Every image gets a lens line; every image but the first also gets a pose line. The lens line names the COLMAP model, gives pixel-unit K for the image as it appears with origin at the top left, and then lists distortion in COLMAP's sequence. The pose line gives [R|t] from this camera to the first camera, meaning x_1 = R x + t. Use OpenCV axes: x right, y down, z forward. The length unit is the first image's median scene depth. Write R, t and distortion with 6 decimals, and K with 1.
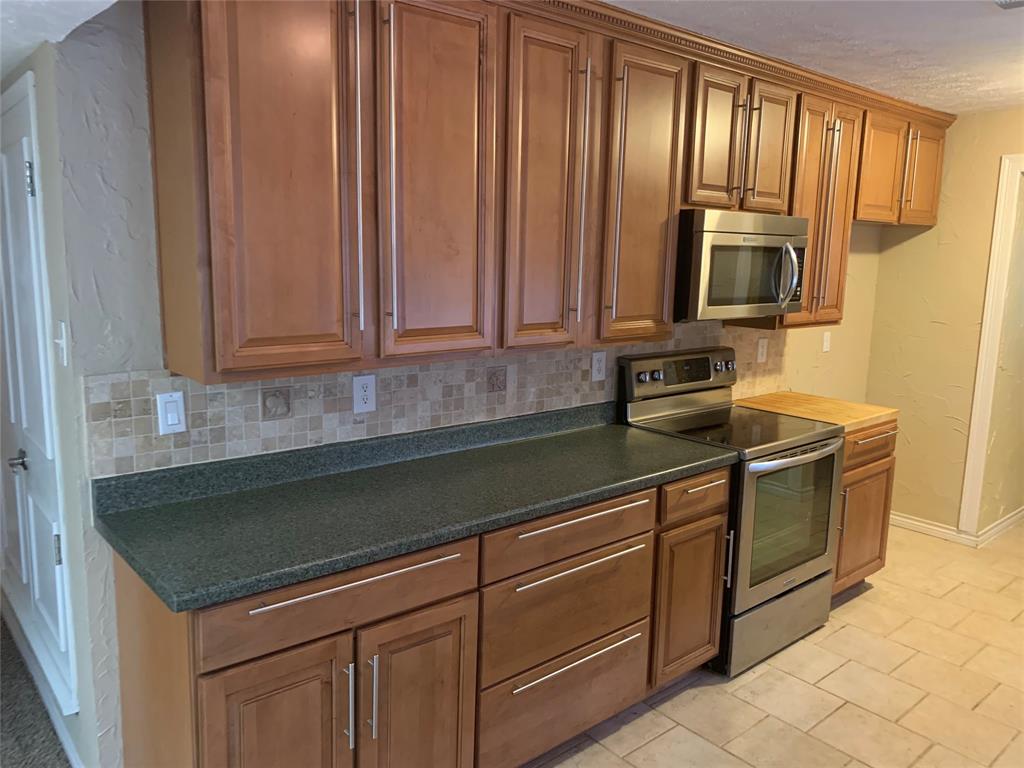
lens RADIAL K [[778.8, 0, 513.5], [0, 778.8, 378.0], [0, 0, 1]] dist [0.031472, -0.044782]
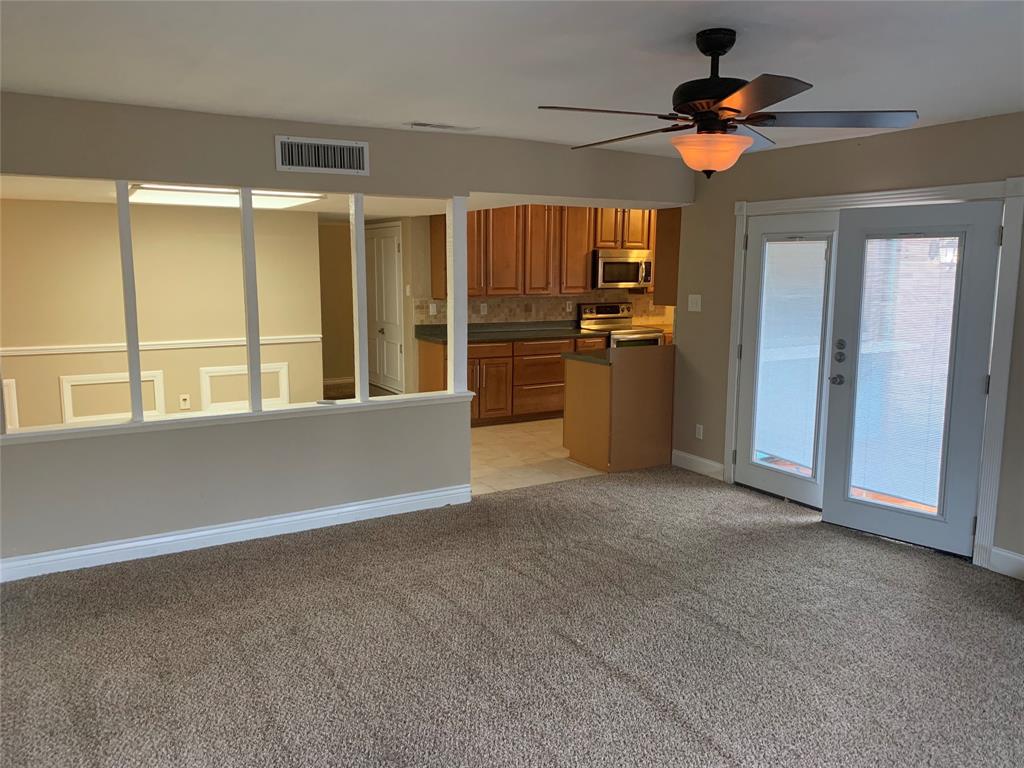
lens RADIAL K [[778.8, 0, 515.9], [0, 778.8, 386.9], [0, 0, 1]] dist [0.031472, -0.044782]
pose [[0.984821, 0.009712, -0.173299, 0.445243], [-0.011078, 0.999915, -0.006916, 0.319089], [0.173217, 0.008731, 0.984845, -1.911915]]
